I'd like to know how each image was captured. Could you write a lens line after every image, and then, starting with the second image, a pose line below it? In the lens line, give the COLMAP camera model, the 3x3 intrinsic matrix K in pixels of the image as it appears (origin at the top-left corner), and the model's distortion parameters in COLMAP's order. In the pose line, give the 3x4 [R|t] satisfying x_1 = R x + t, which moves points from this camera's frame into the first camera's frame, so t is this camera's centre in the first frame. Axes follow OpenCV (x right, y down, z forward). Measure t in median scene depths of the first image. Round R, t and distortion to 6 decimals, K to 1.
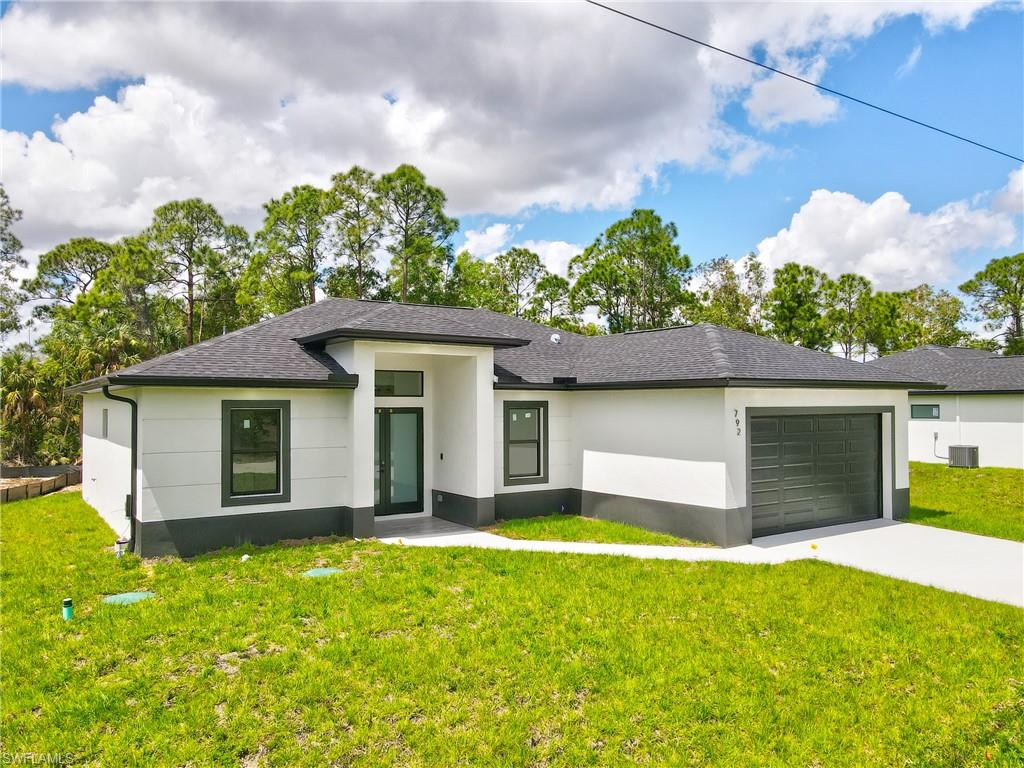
lens RADIAL K [[752.9, 0, 502.0], [0, 752.9, 388.1], [0, 0, 1]] dist [0.012054, 0.002692]
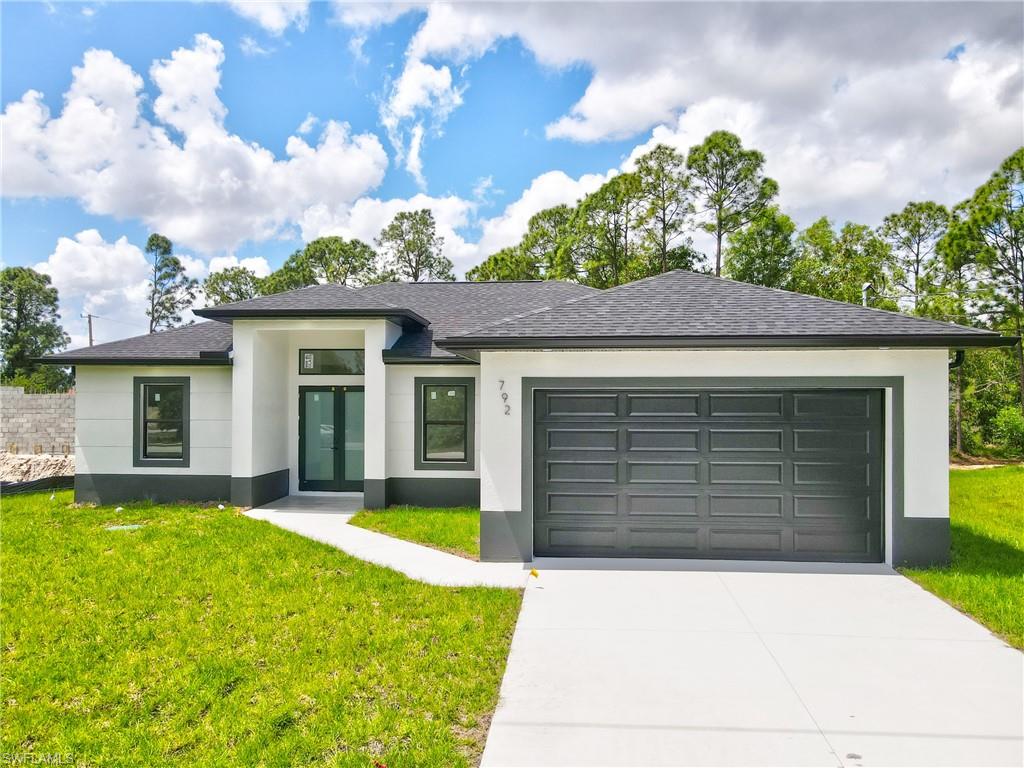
lens RADIAL K [[752.9, 0, 502.0], [0, 752.9, 388.1], [0, 0, 1]] dist [0.012054, 0.002692]
pose [[0.787042, -0.006497, -0.616865, 0.761105], [0.008853, 0.999961, 0.000765, 0.035359], [0.616836, -0.006063, 0.787069, 0.396354]]
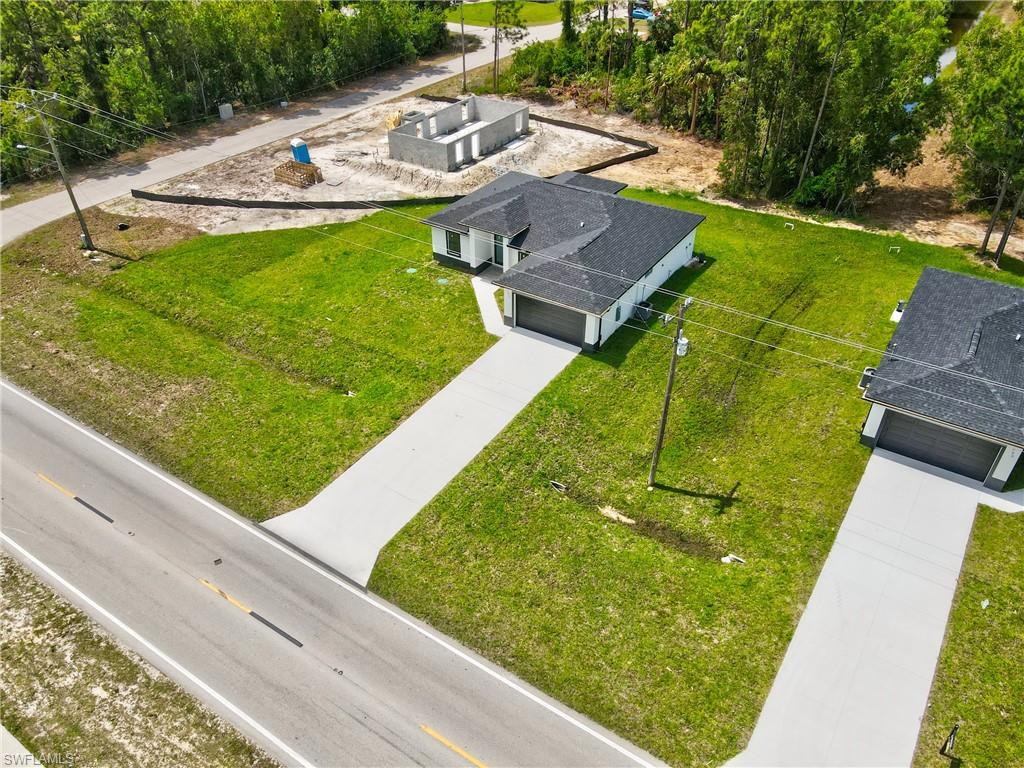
lens RADIAL K [[752.9, 0, 502.0], [0, 752.9, 388.1], [0, 0, 1]] dist [0.012054, 0.002692]
pose [[0.376187, 0.551954, -0.744198, 2.847099], [0.026655, 0.796418, 0.604158, -1.538514], [0.926160, -0.247113, 0.284890, -0.026079]]
